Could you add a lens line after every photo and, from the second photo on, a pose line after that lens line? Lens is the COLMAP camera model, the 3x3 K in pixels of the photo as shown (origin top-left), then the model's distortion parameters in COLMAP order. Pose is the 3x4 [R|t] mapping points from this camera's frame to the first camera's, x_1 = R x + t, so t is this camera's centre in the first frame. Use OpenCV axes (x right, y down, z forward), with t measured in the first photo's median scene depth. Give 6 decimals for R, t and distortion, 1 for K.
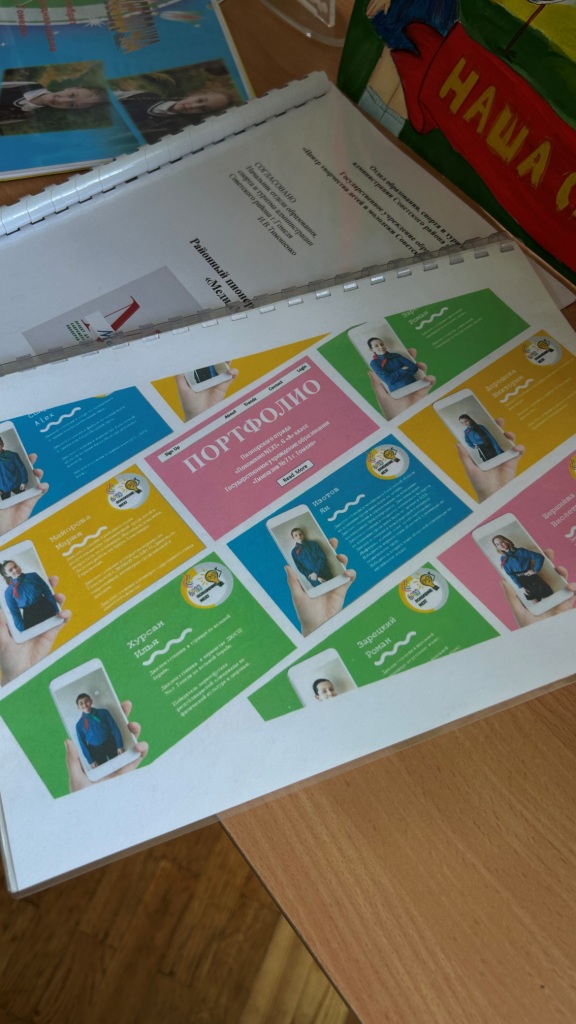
lens RADIAL K [[745.8, 0, 284.7], [0, 745.8, 511.3], [0, 0, 1]] dist [0.032778, 0.001411]
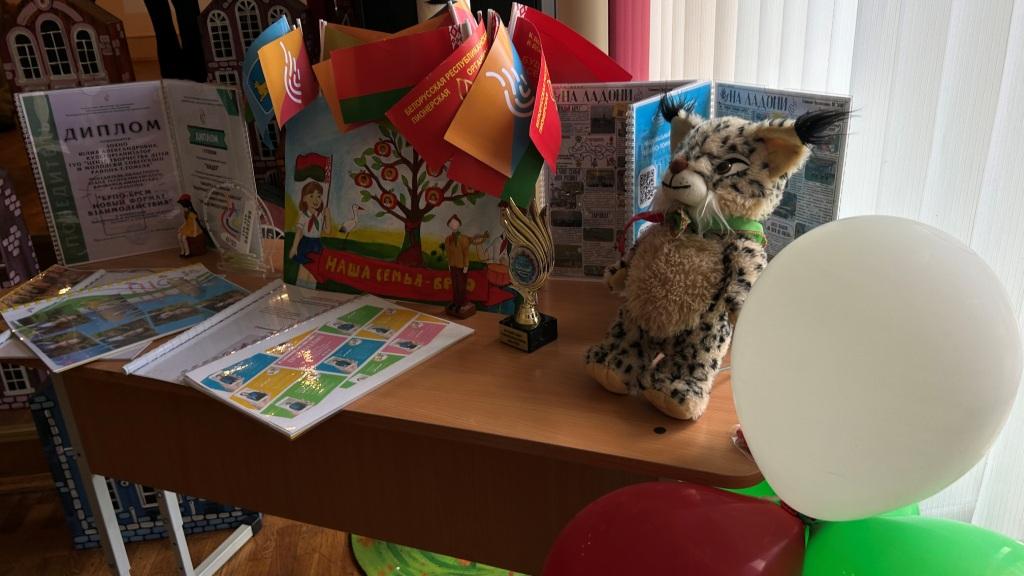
lens RADIAL K [[745.8, 0, 512.3], [0, 745.8, 287.7], [0, 0, 1]] dist [0.032778, 0.001411]
pose [[0.850161, -0.232714, 0.472303, -0.673855], [0.475627, 0.724198, -0.499315, 1.534580], [-0.225844, 0.649139, 0.726370, -1.430529]]
